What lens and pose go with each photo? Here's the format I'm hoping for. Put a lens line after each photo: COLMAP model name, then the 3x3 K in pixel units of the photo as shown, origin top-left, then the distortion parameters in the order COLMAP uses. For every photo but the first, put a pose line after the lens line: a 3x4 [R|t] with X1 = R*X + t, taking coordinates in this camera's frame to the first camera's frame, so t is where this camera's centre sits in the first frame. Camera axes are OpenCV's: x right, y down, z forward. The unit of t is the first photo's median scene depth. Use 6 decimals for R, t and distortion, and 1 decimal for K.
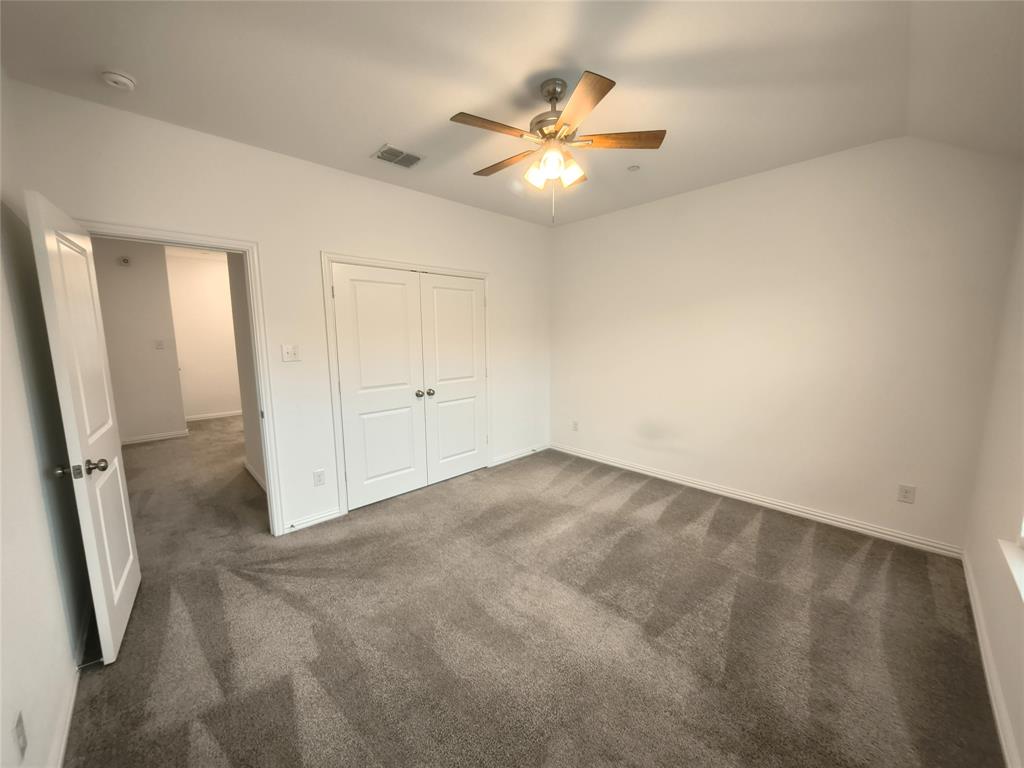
lens RADIAL K [[385.5, 0, 512.0], [0, 385.5, 384.0], [0, 0, 1]] dist [-0.000255, -0.000069]
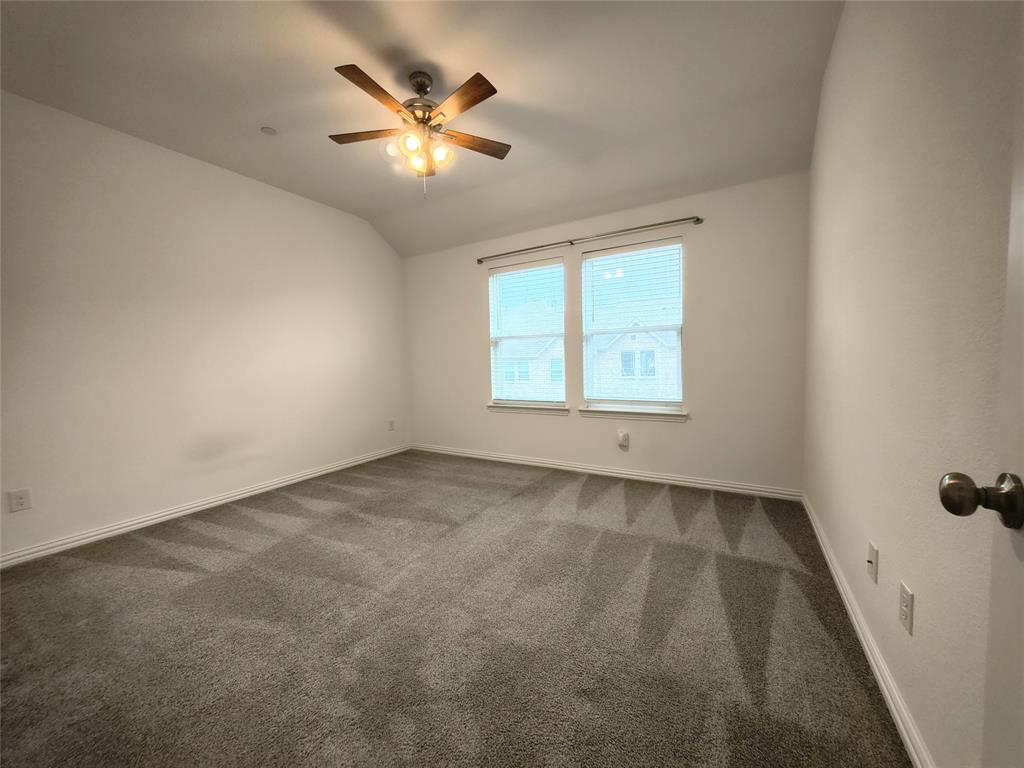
lens RADIAL K [[385.5, 0, 512.0], [0, 385.5, 384.0], [0, 0, 1]] dist [-0.000255, -0.000069]
pose [[-0.270313, -0.047226, 0.961614, -0.683210], [0.152970, 0.984002, 0.091326, 0.017795], [-0.950543, 0.171784, -0.258764, 0.741837]]
